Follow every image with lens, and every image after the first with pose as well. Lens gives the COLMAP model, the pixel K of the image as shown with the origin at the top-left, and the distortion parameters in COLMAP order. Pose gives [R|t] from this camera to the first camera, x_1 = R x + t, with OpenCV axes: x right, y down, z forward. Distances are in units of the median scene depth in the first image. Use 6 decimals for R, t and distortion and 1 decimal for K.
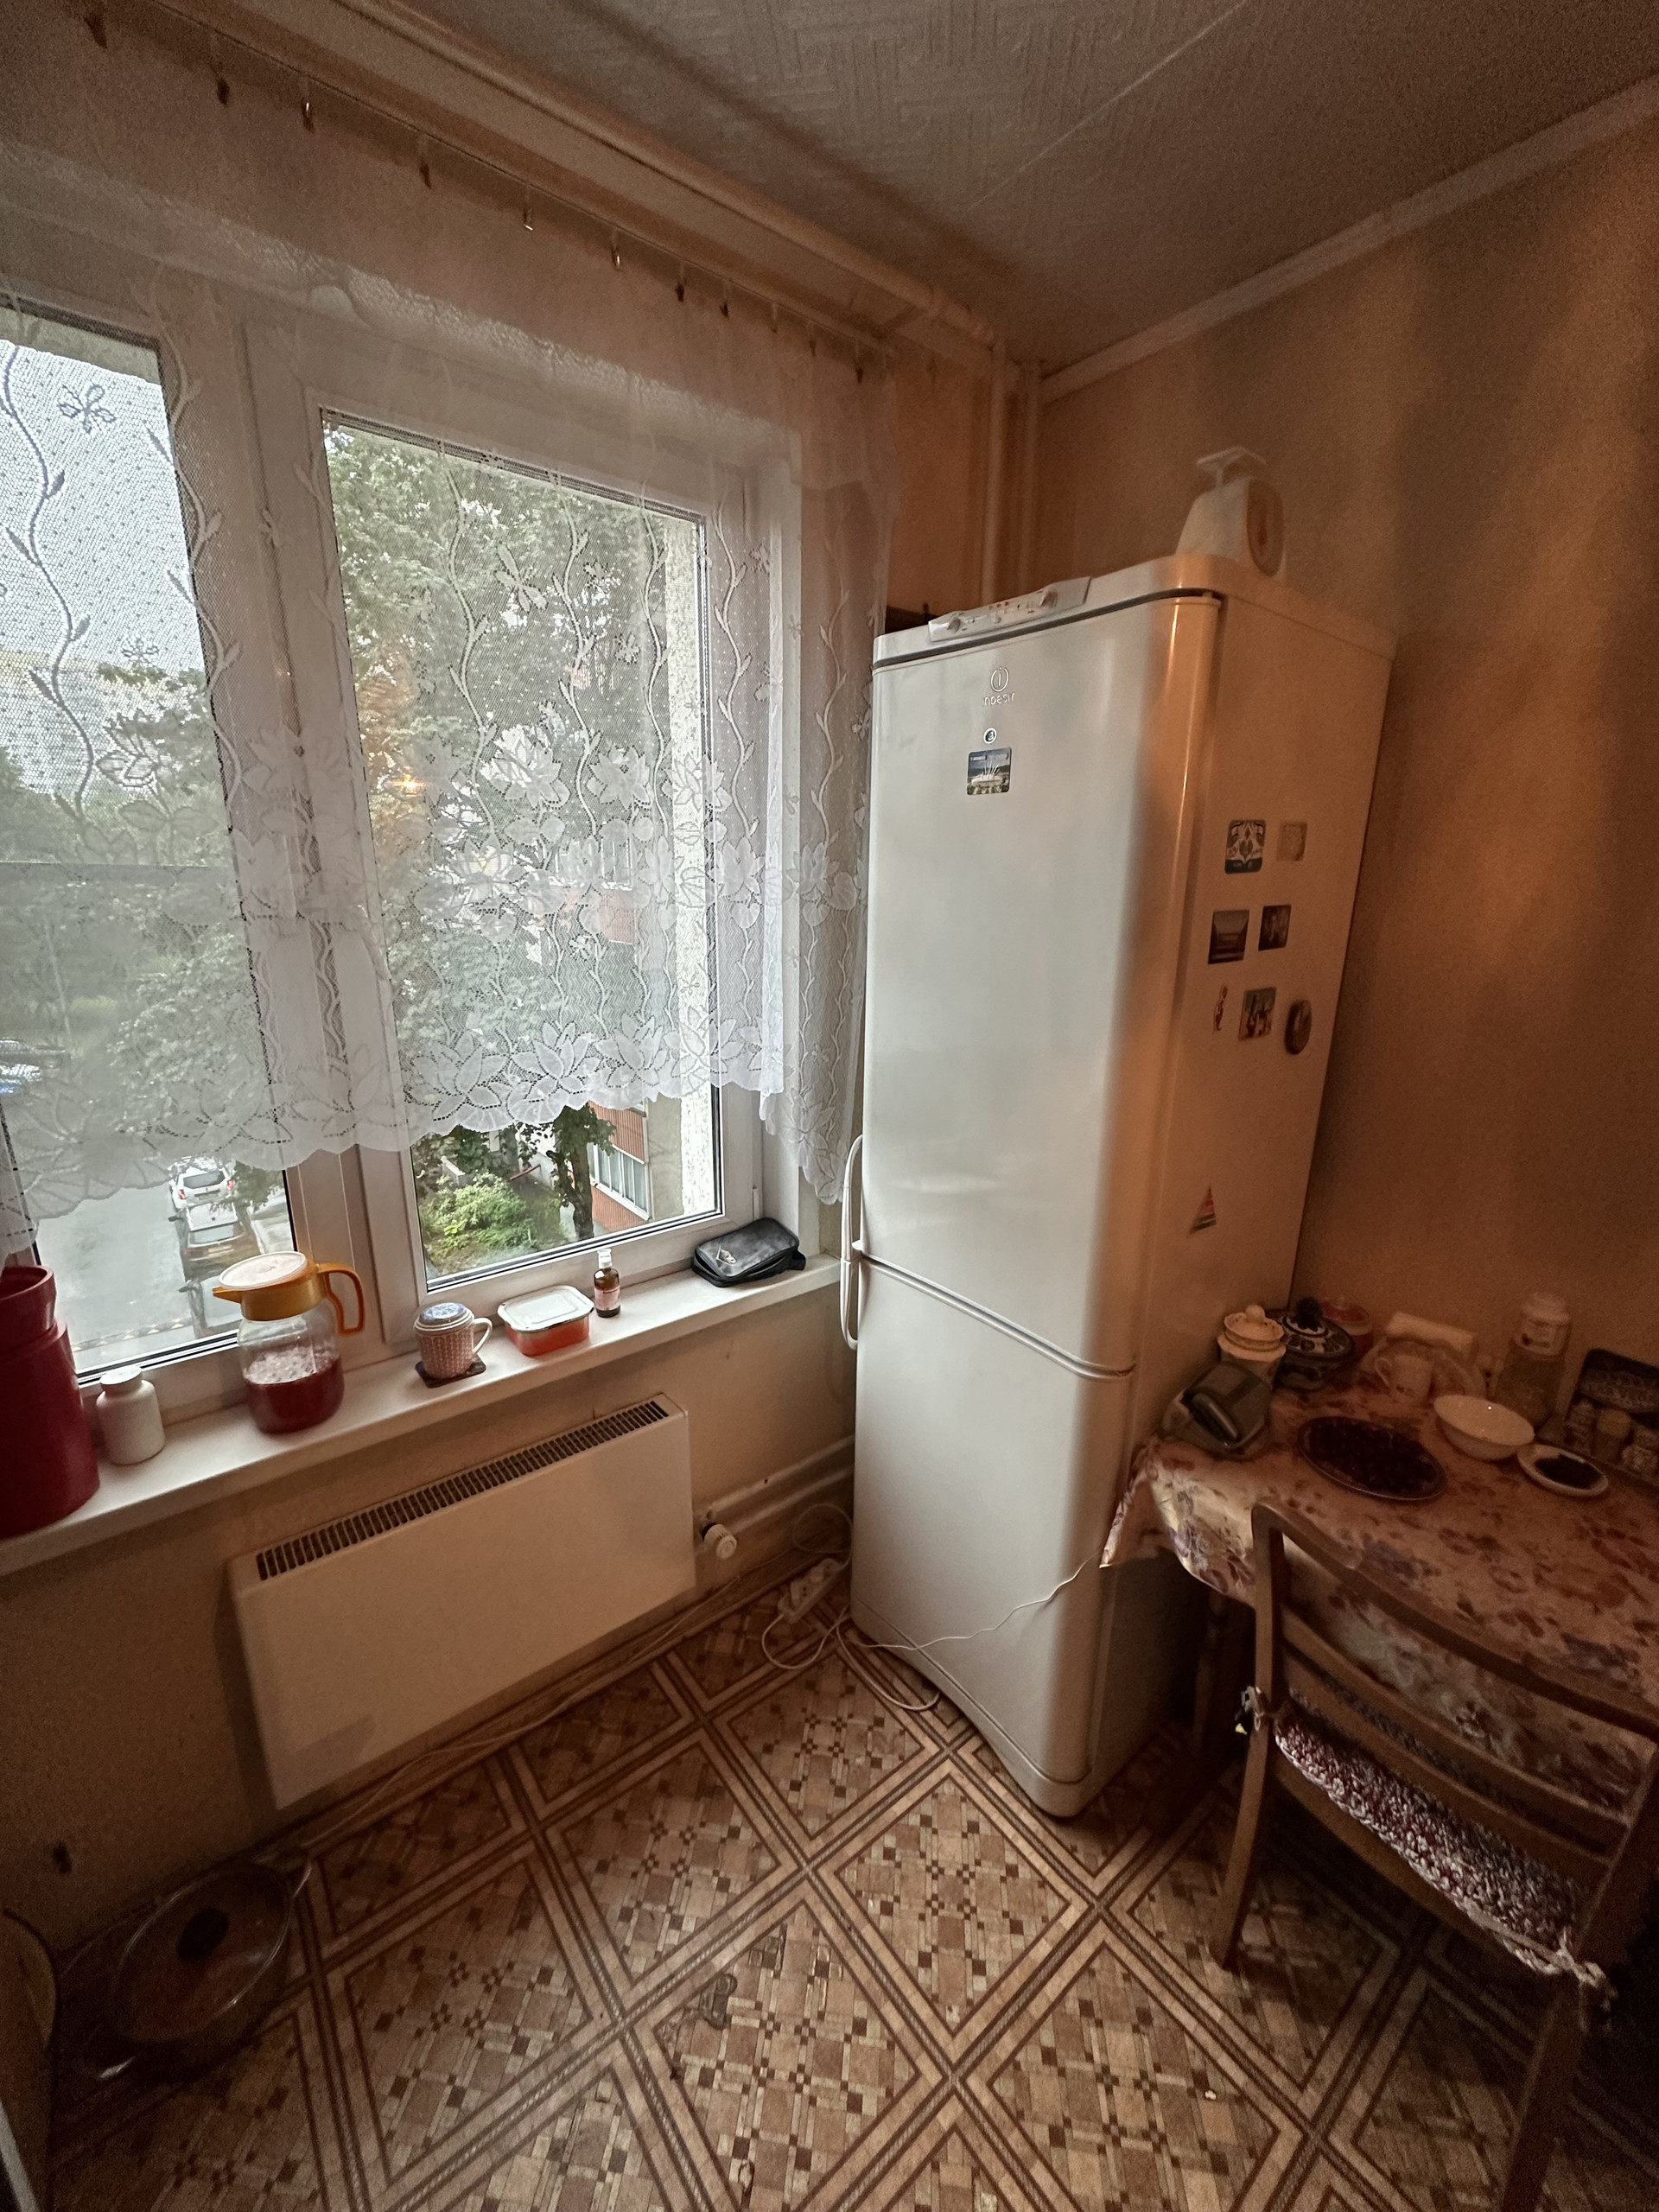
lens RADIAL K [[881.3, 0, 827.3], [0, 881.3, 1107.8], [0, 0, 1]] dist [-0.001295, -0.000264]
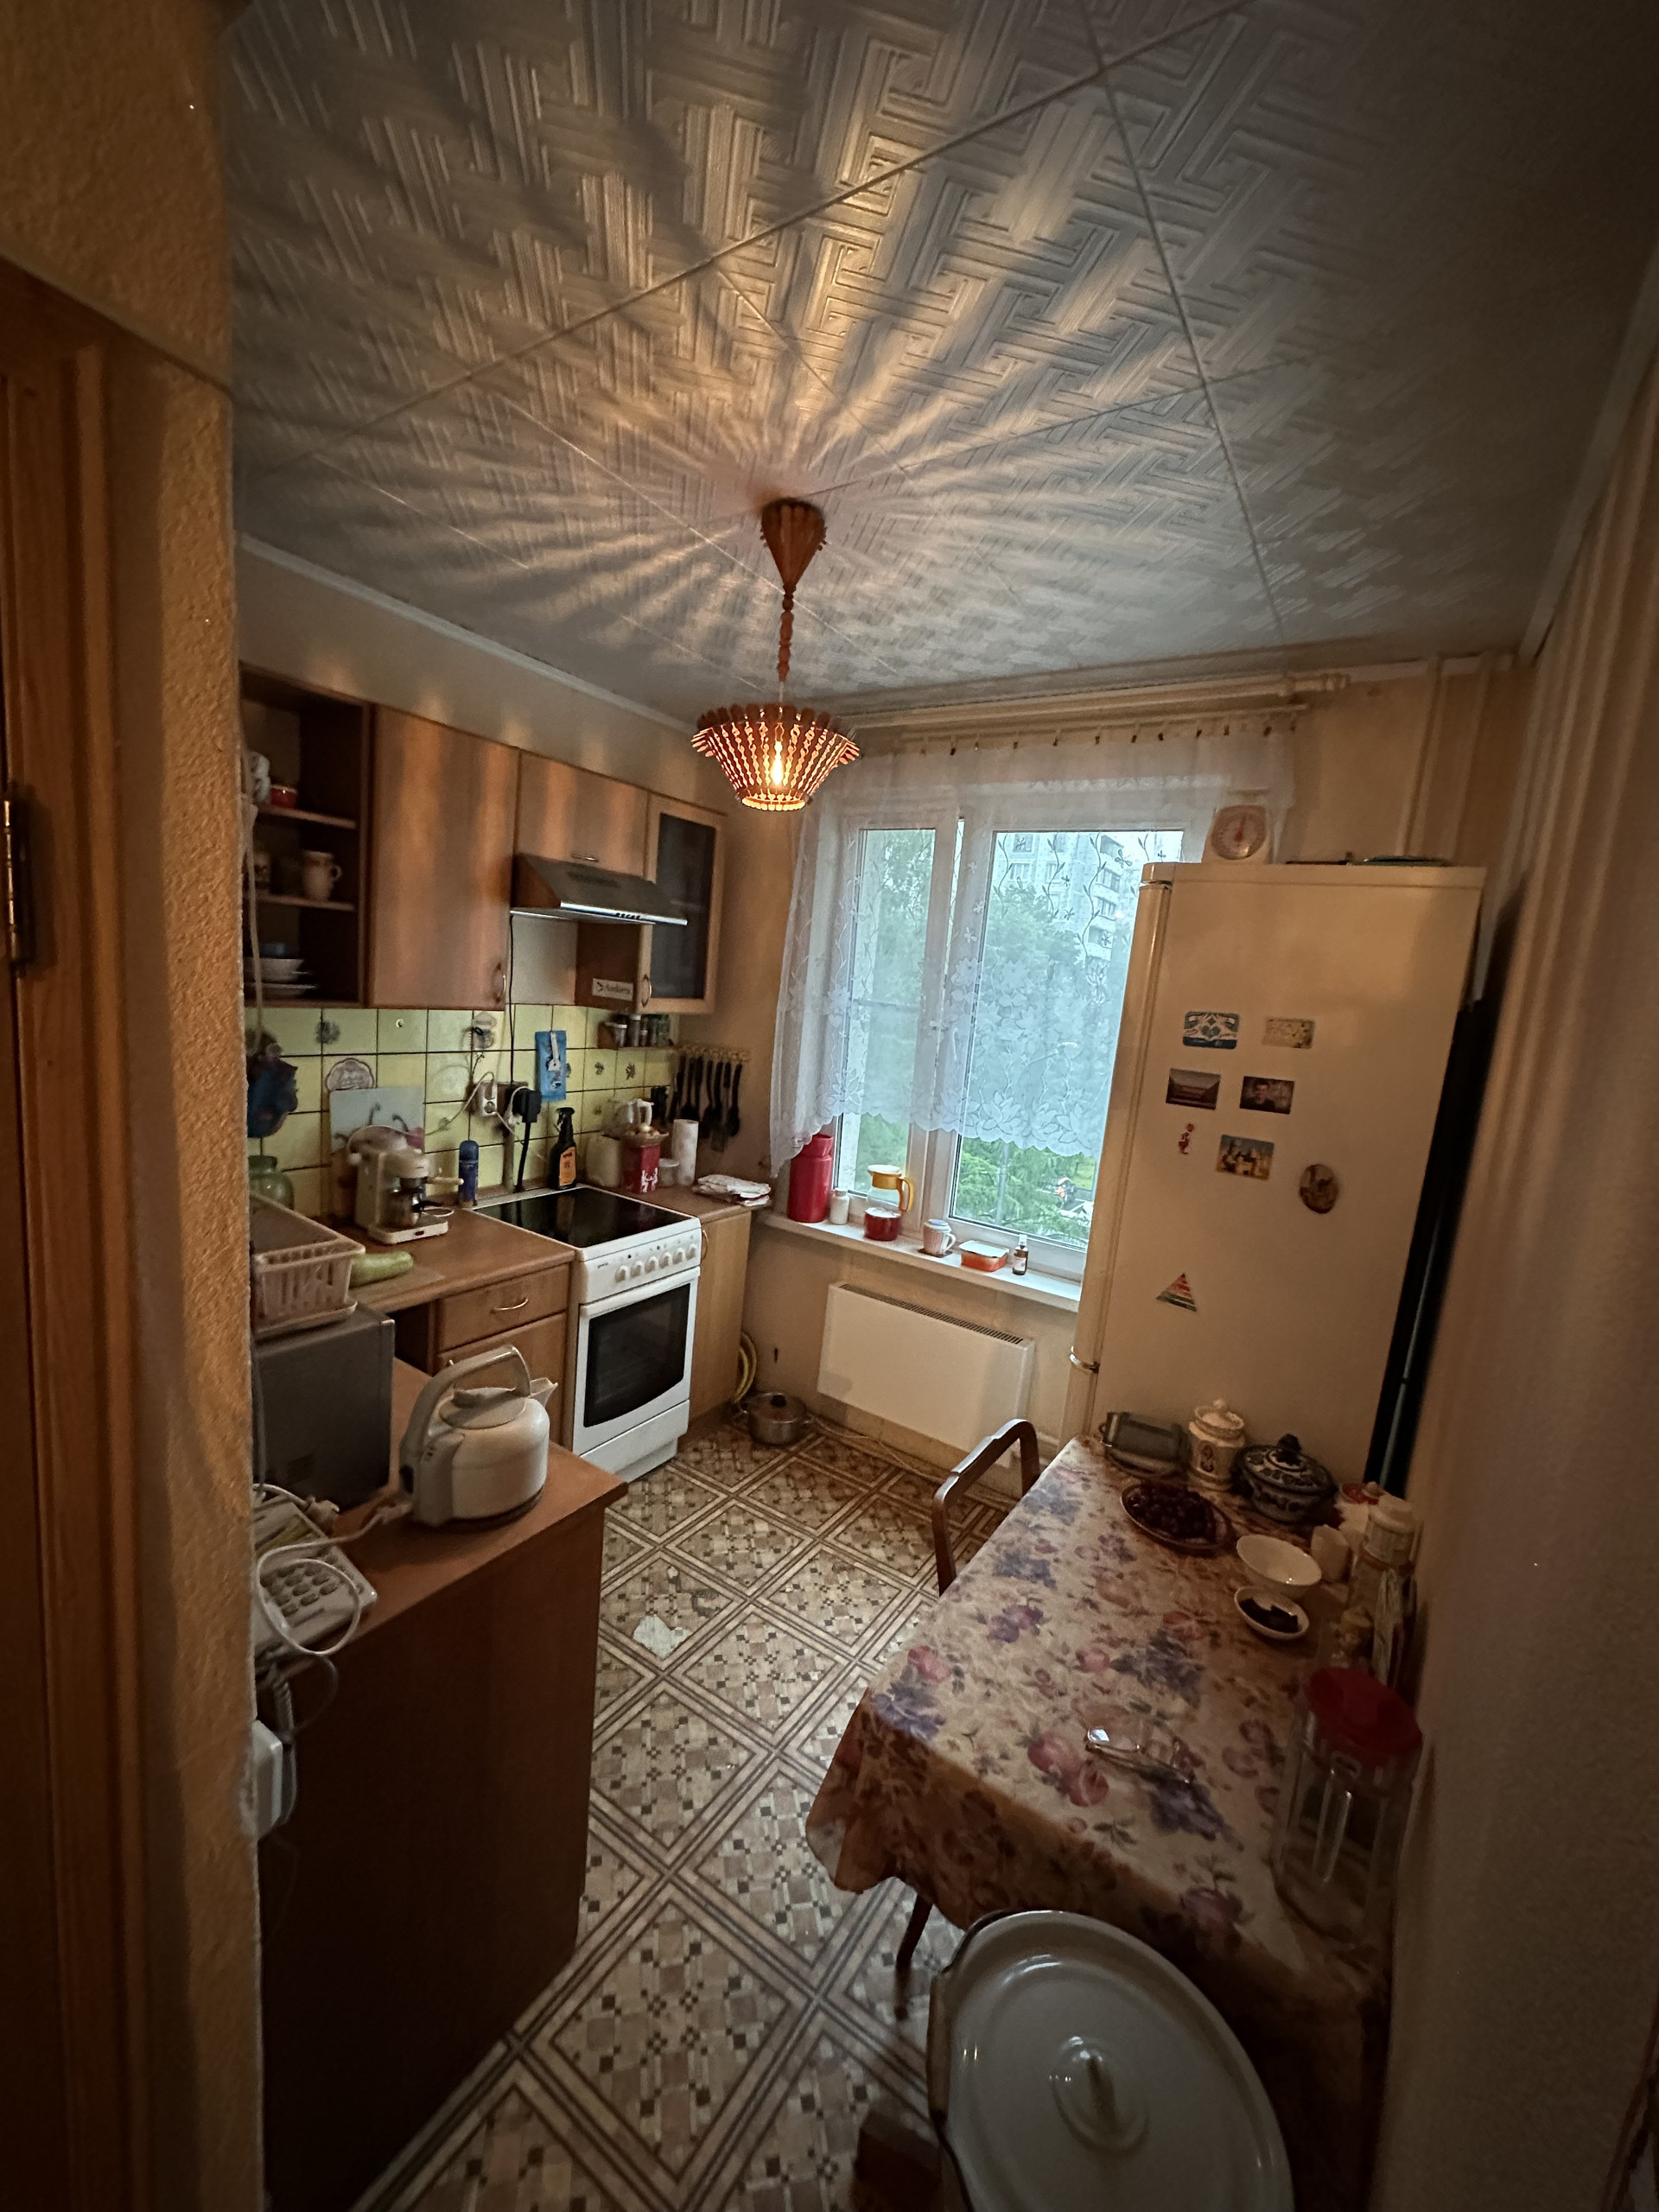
lens RADIAL K [[881.3, 0, 820.9], [0, 881.3, 1107.6], [0, 0, 1]] dist [-0.001295, -0.000264]
pose [[0.308018, 0.160329, -0.937774, 1.560754], [-0.339587, 0.939295, 0.049049, -0.028073], [0.888710, 0.303348, 0.343765, -0.029914]]
